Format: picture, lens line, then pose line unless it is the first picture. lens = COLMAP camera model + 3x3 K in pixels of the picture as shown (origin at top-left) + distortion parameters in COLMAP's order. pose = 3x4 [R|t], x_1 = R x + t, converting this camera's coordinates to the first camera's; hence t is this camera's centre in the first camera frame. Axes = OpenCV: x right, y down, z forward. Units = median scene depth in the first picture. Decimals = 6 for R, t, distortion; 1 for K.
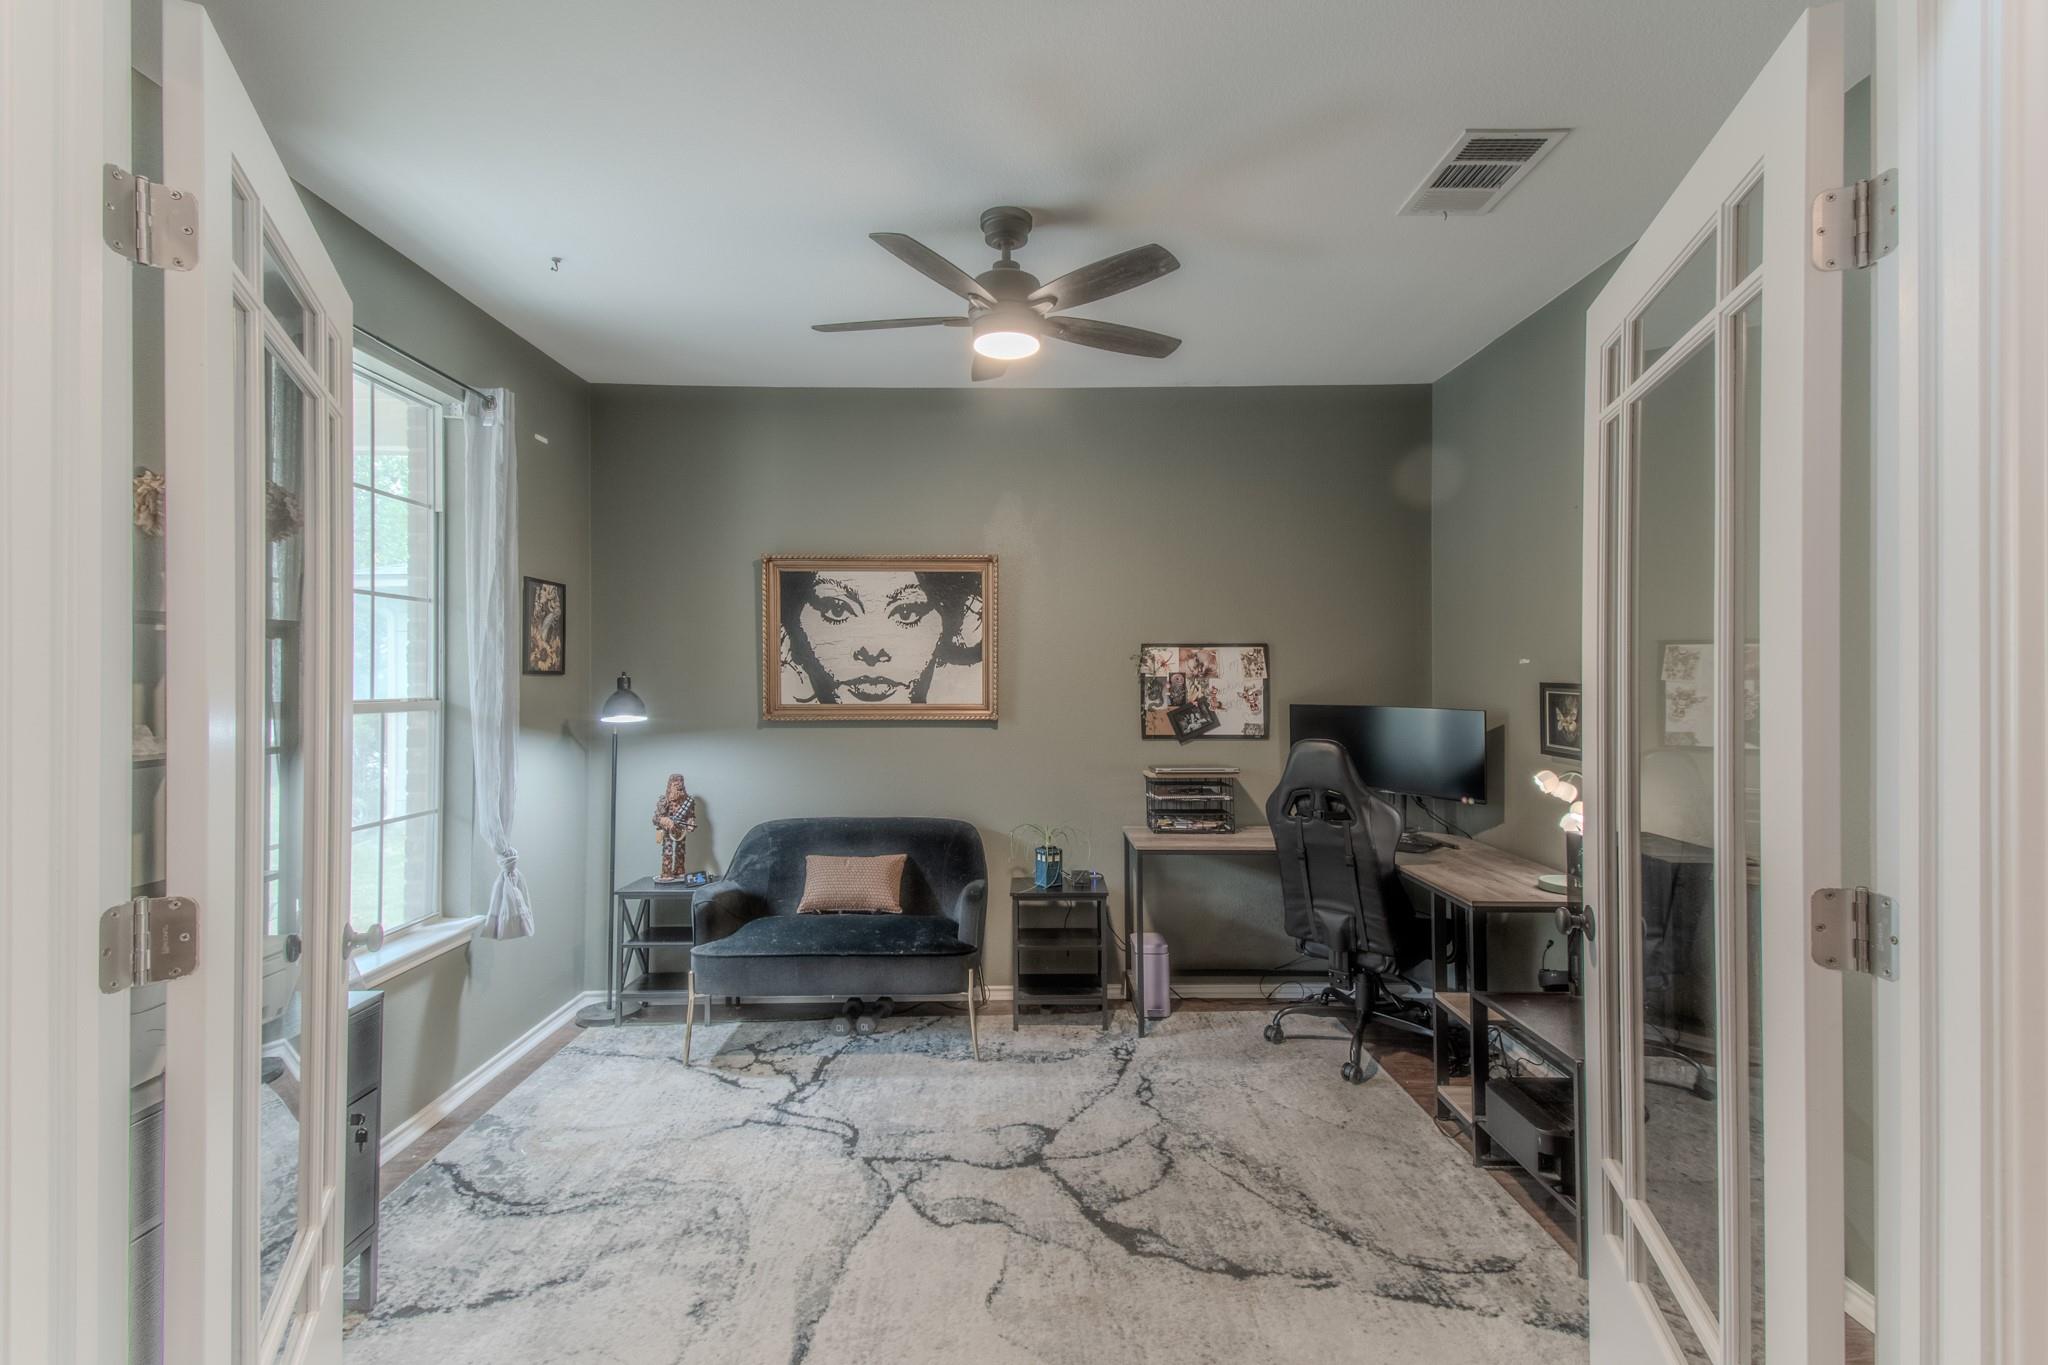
lens RADIAL K [[896.9, 0, 1024.0], [0, 896.9, 682.5], [0, 0, 1]] dist [0.048819, -0.020447]
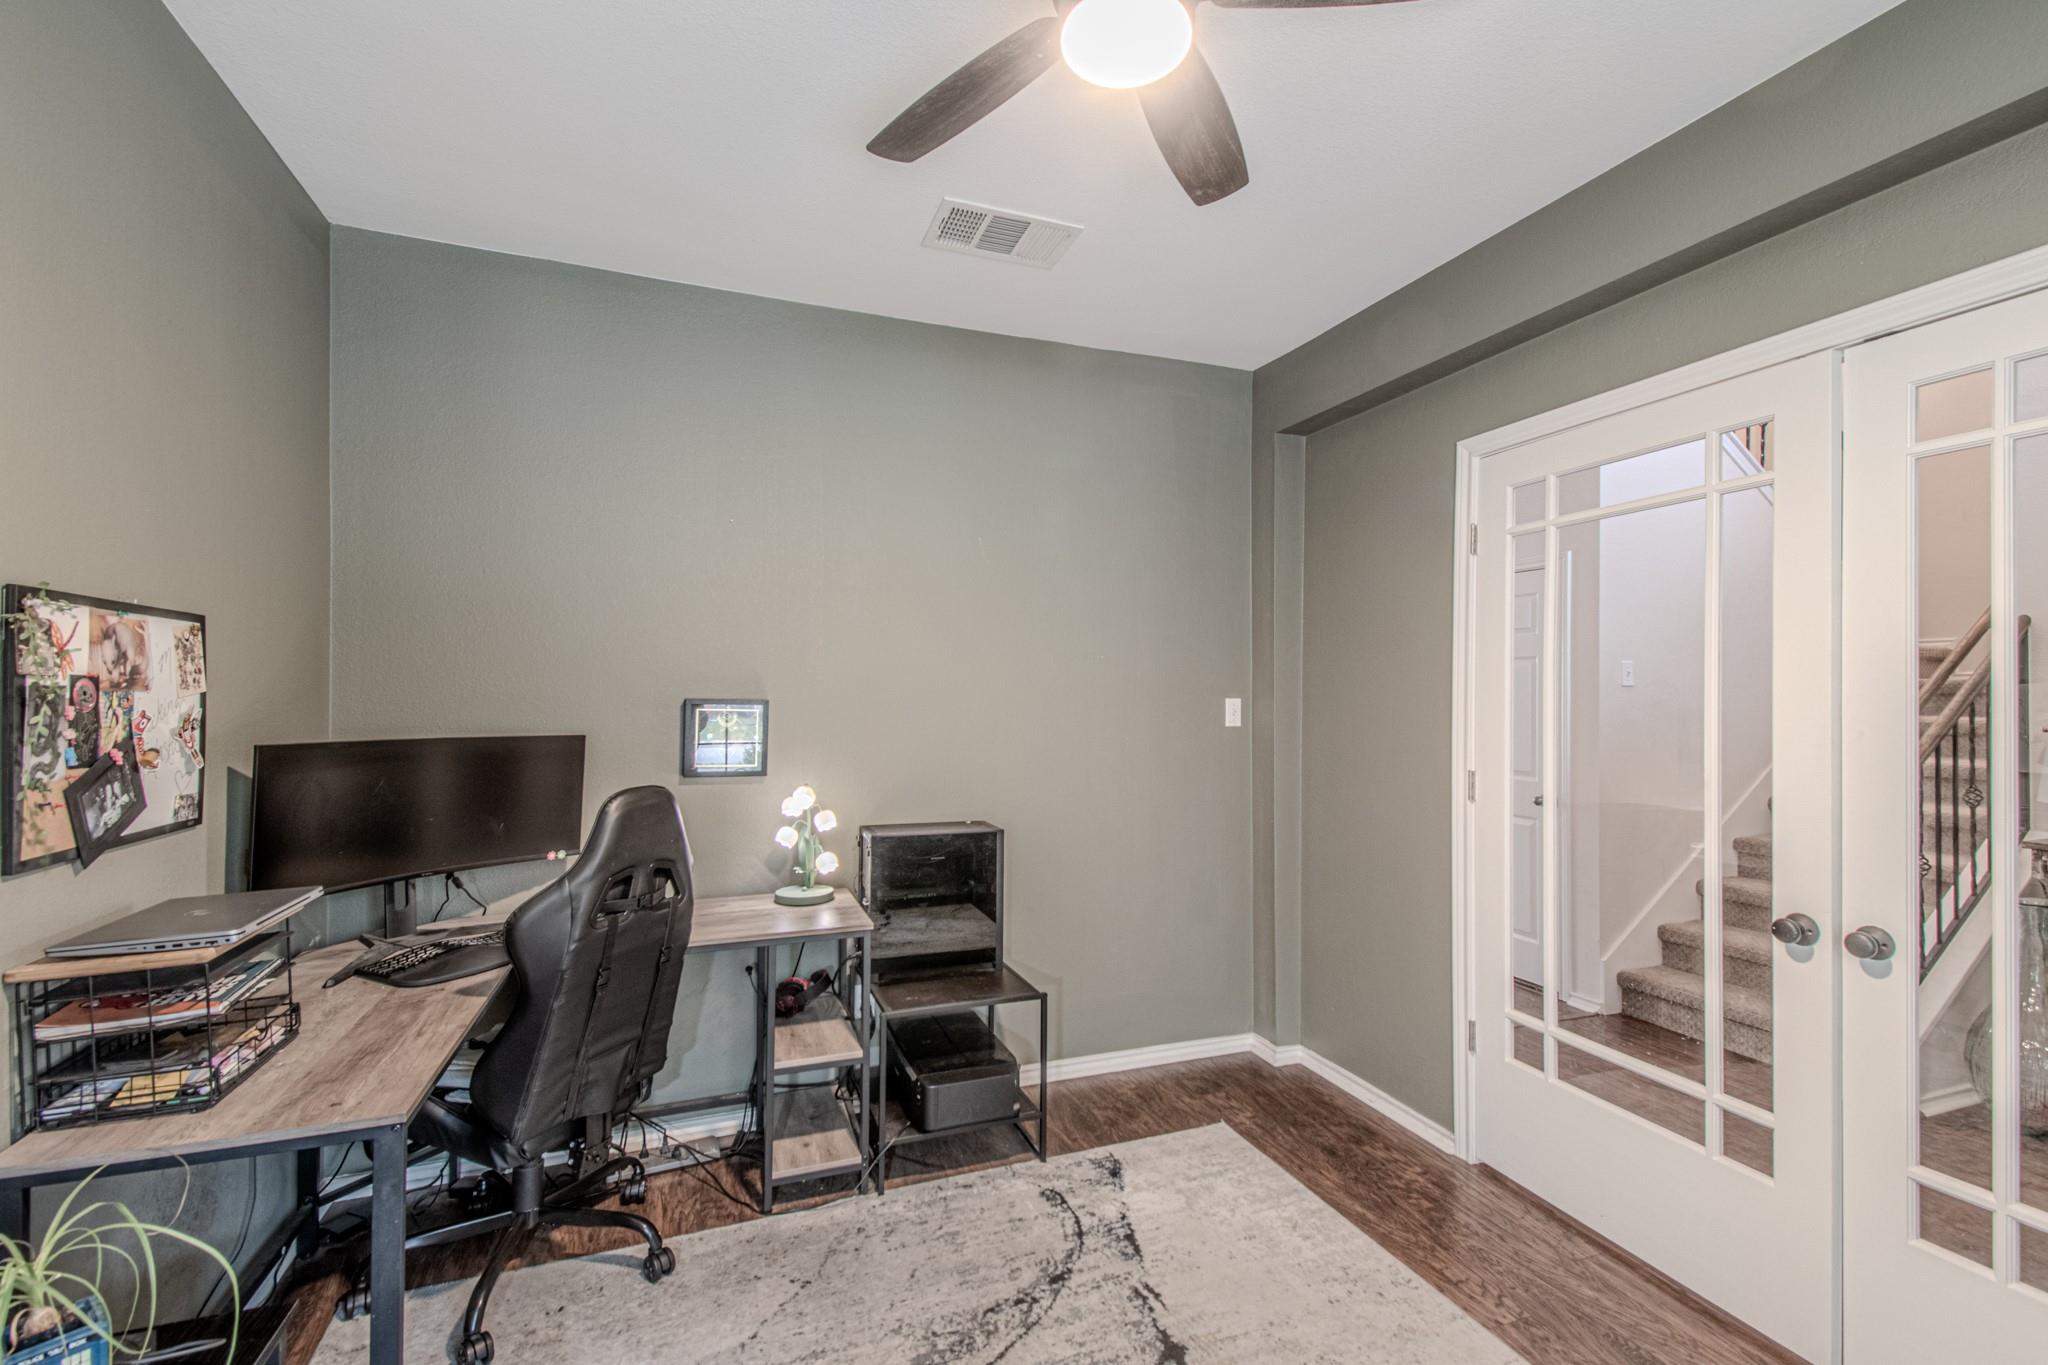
lens RADIAL K [[896.9, 0, 1024.0], [0, 896.9, 682.5], [0, 0, 1]] dist [0.048819, -0.020447]
pose [[-0.325592, 0.012466, 0.945428, -0.310468], [0.002158, 0.999920, -0.012441, -0.002651], [-0.945508, -0.002010, -0.325593, 0.766282]]
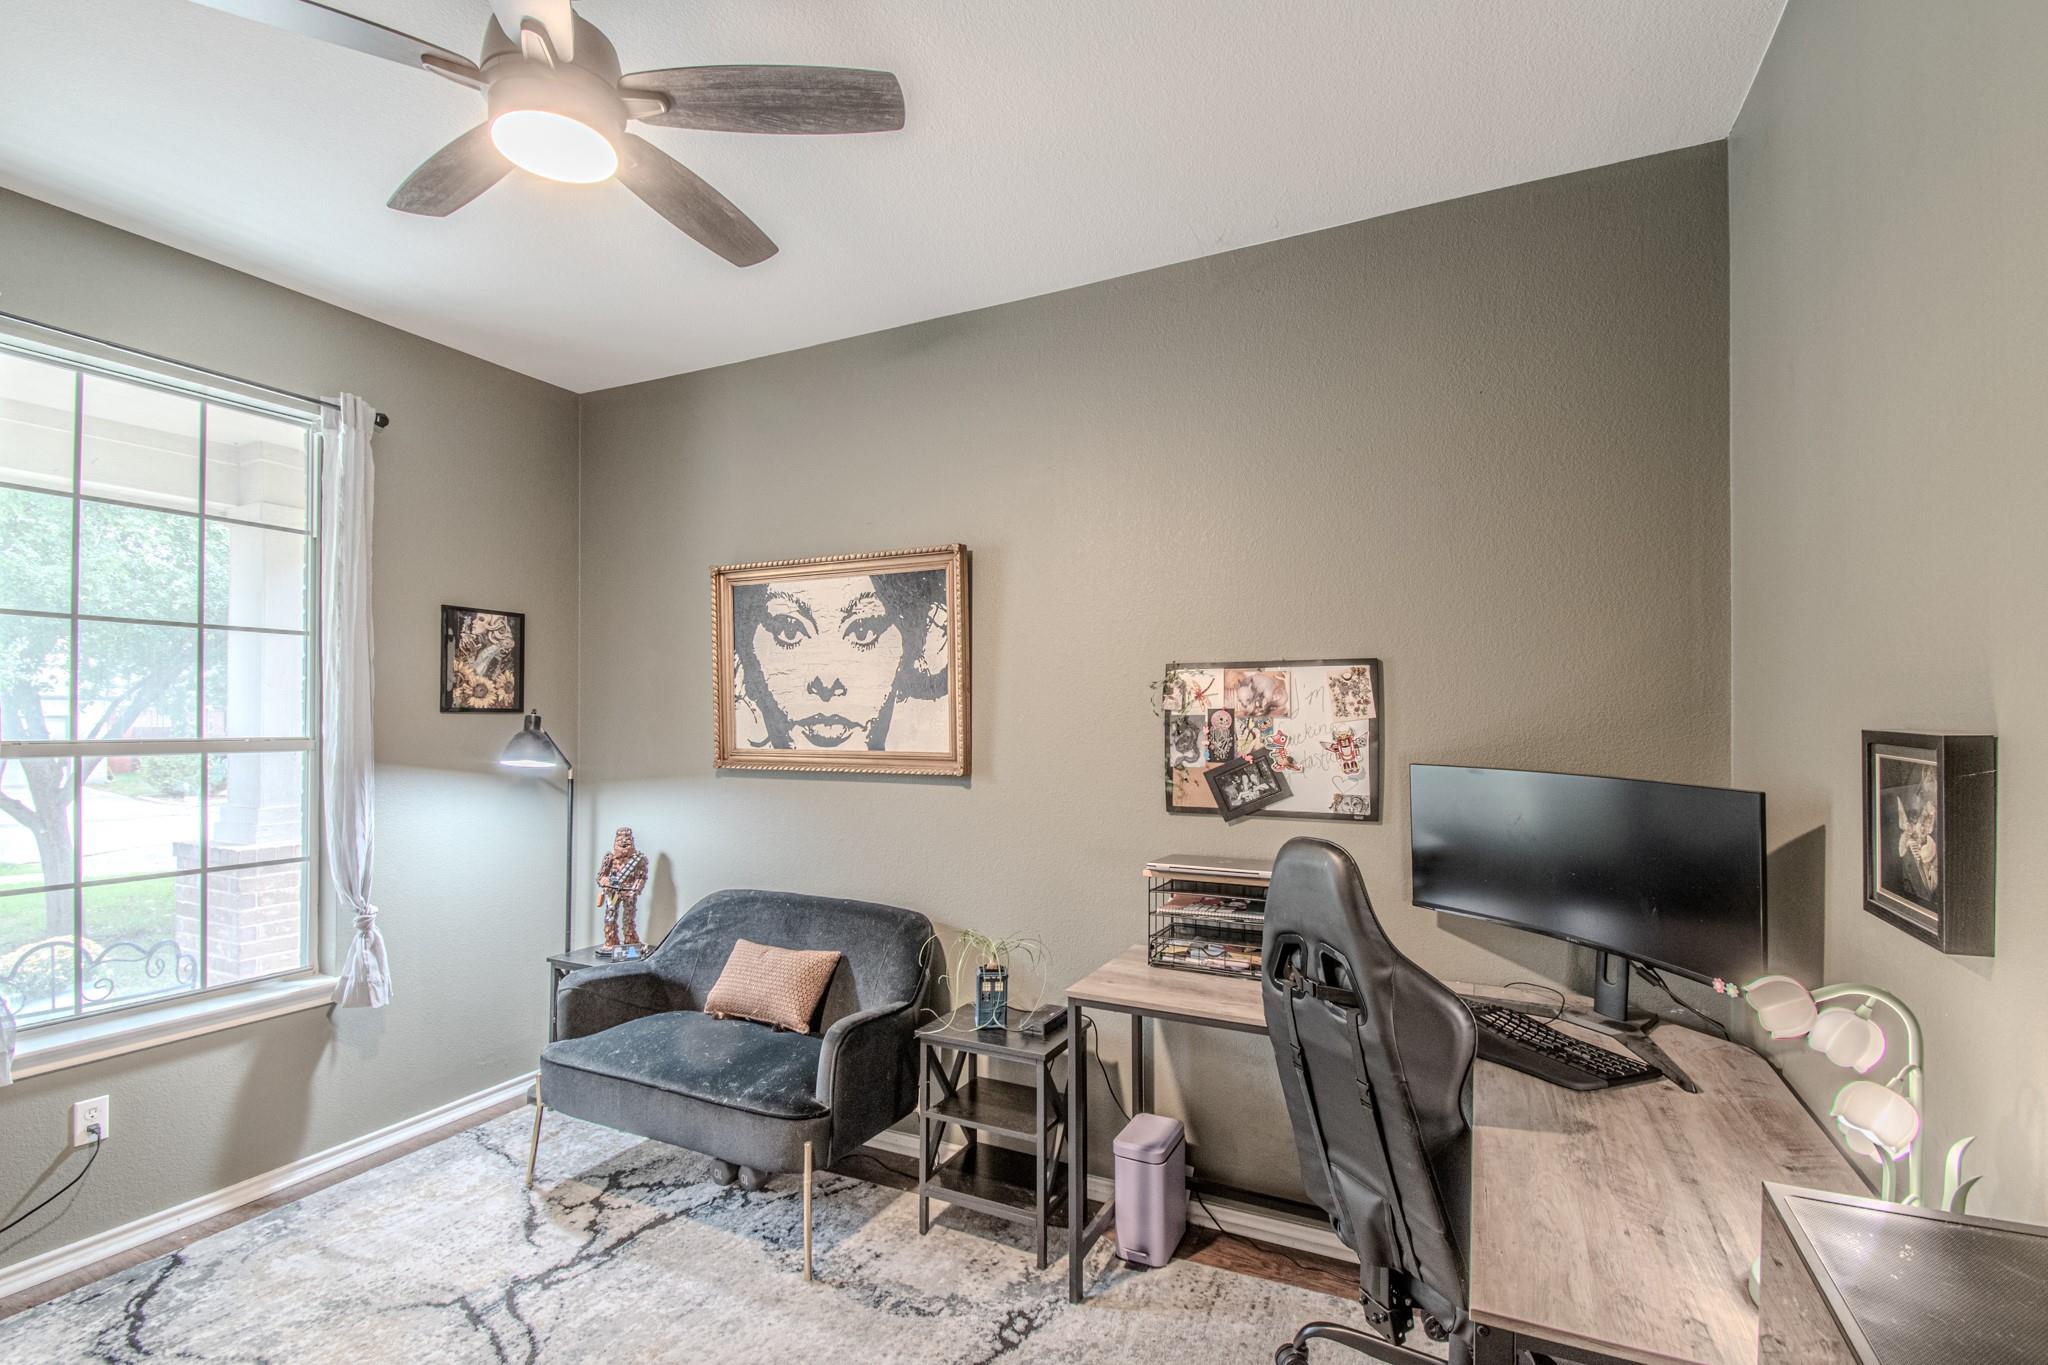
lens RADIAL K [[889.1, 0, 1027.5], [0, 889.1, 719.8], [0, 0, 1]] dist [0.019271, -0.020002]
pose [[0.900622, 0.002902, -0.434595, 0.320685], [-0.003556, 0.999993, -0.000691, -0.002414], [0.434590, 0.002168, 0.900626, 0.385383]]
